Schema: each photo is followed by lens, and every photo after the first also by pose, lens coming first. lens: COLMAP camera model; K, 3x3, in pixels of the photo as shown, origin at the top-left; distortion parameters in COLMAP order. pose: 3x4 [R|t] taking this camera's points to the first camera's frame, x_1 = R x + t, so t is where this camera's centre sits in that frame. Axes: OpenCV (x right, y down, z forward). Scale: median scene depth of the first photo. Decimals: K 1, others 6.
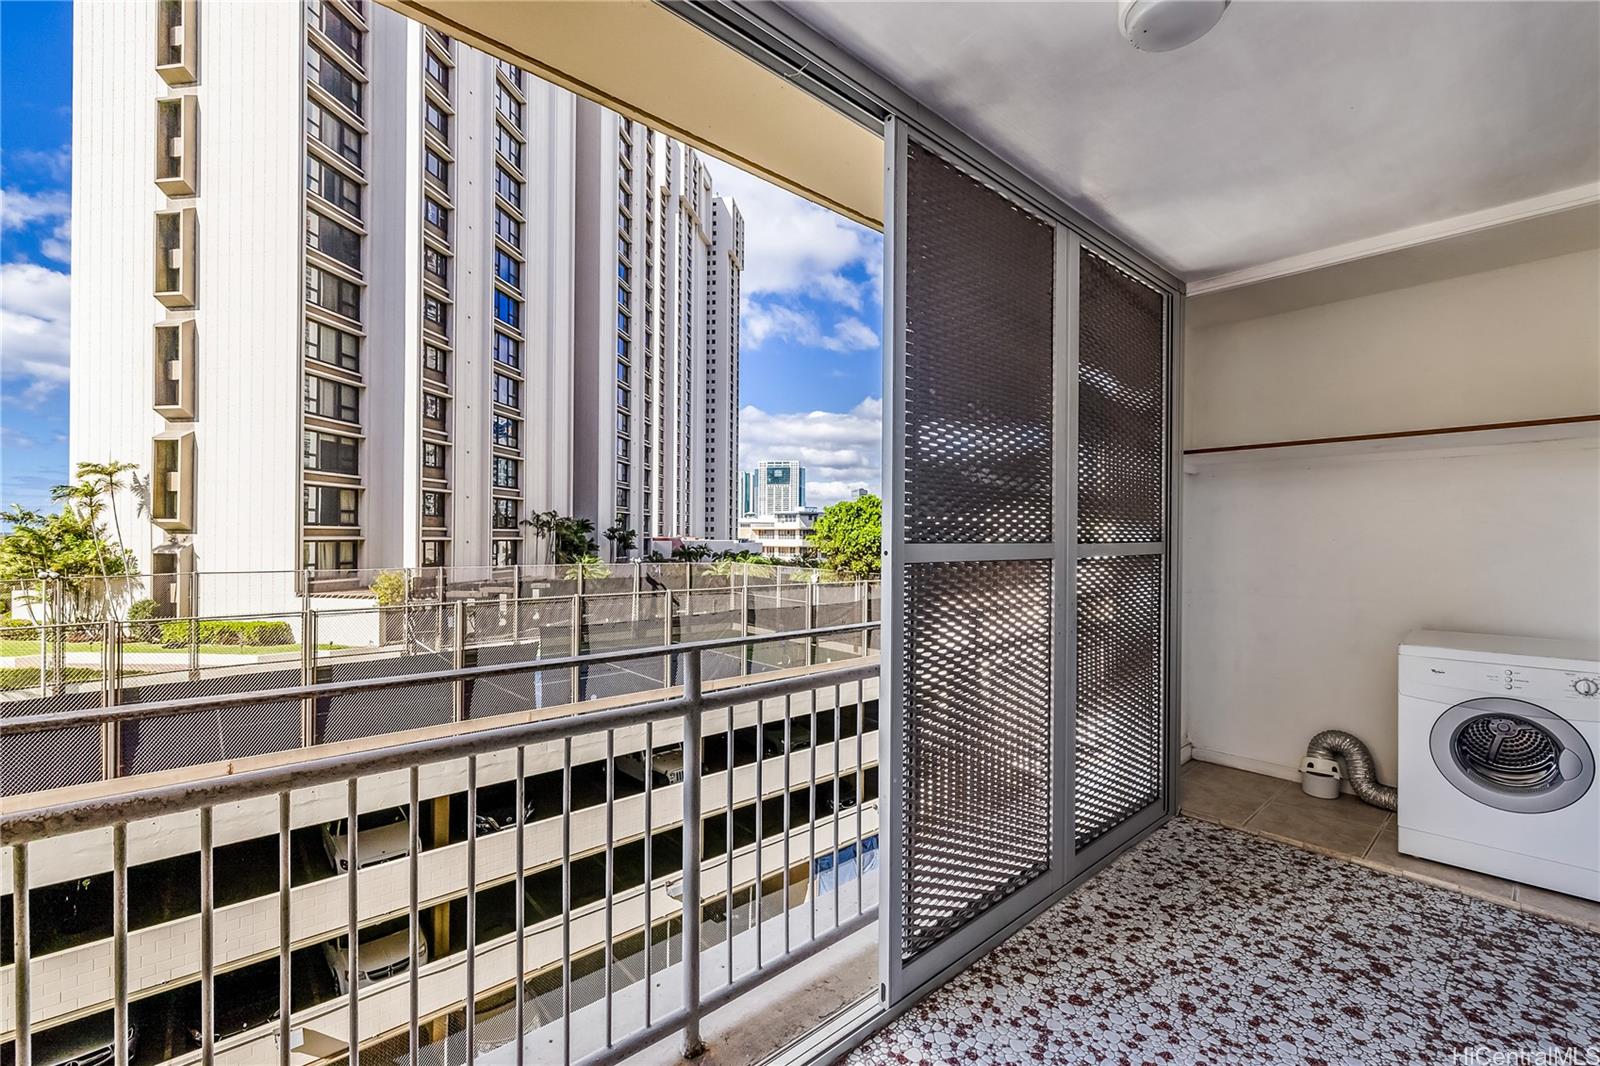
lens RADIAL K [[726.5, 0, 789.7], [0, 726.5, 537.1], [0, 0, 1]] dist [0.003636, 0.000555]
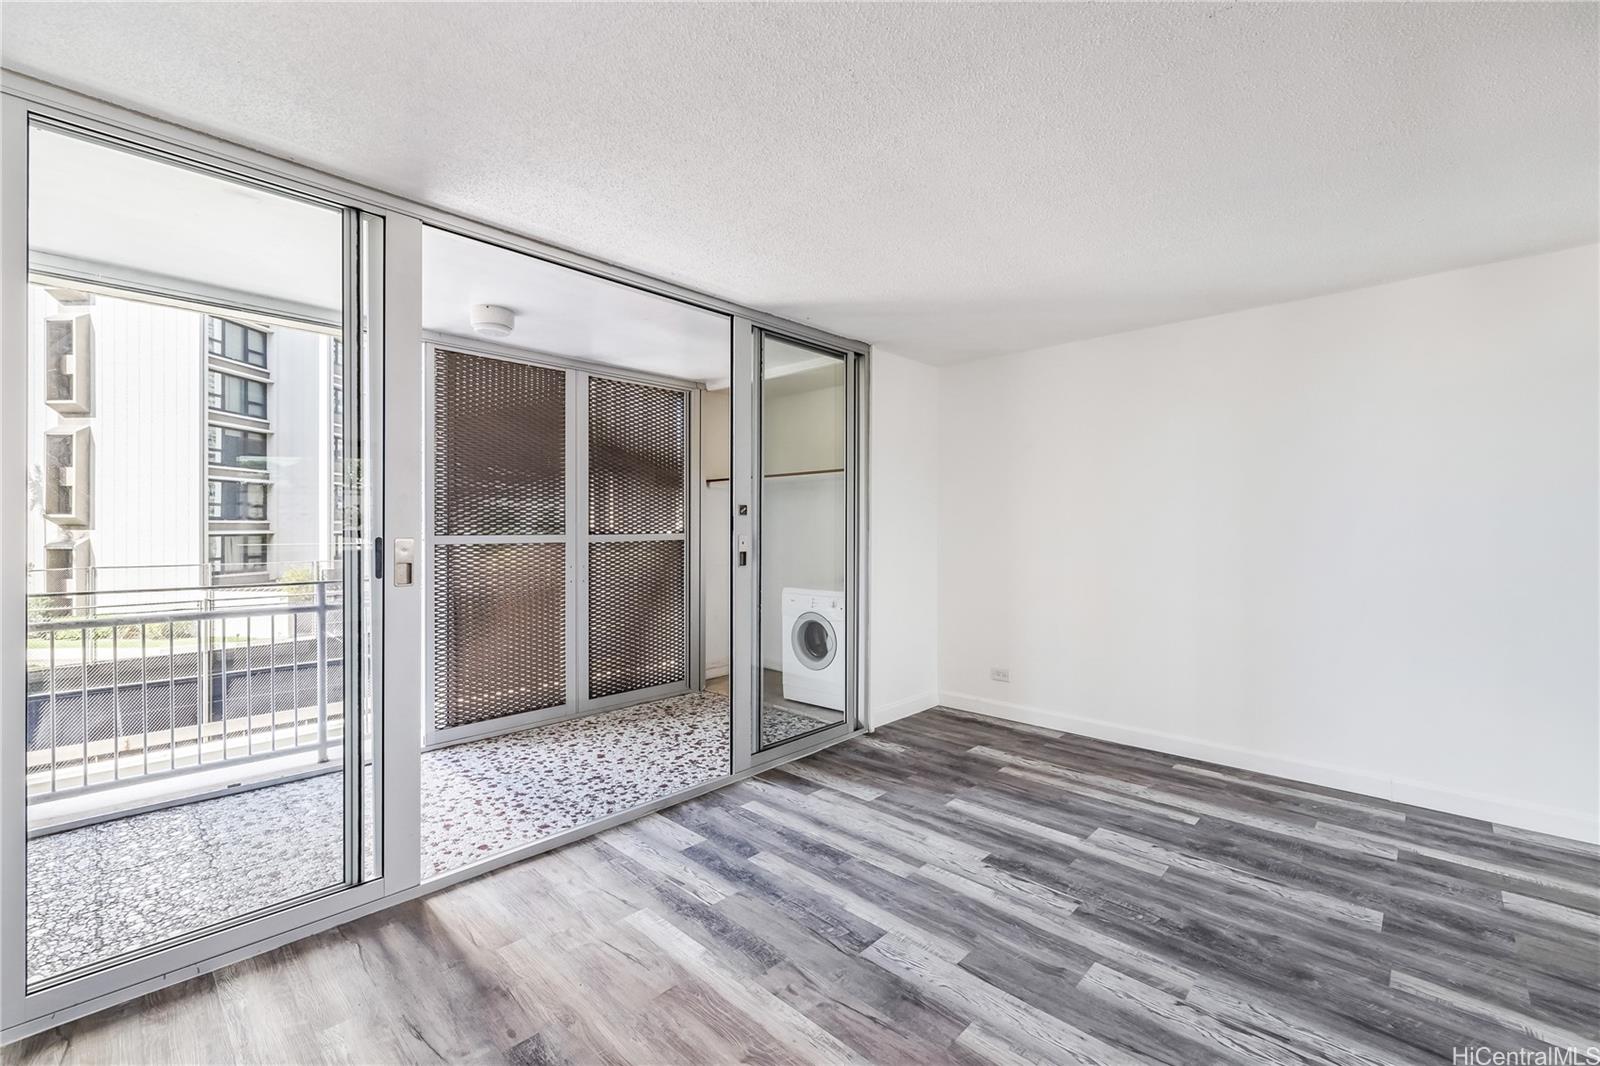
lens RADIAL K [[726.5, 0, 807.3], [0, 726.5, 533.1], [0, 0, 1]] dist [0.003636, 0.000555]
pose [[0.995999, -0.004211, 0.089265, 0.075933], [0.003715, 0.999977, 0.005726, -0.000336], [-0.089287, -0.005371, 0.995991, -0.089471]]
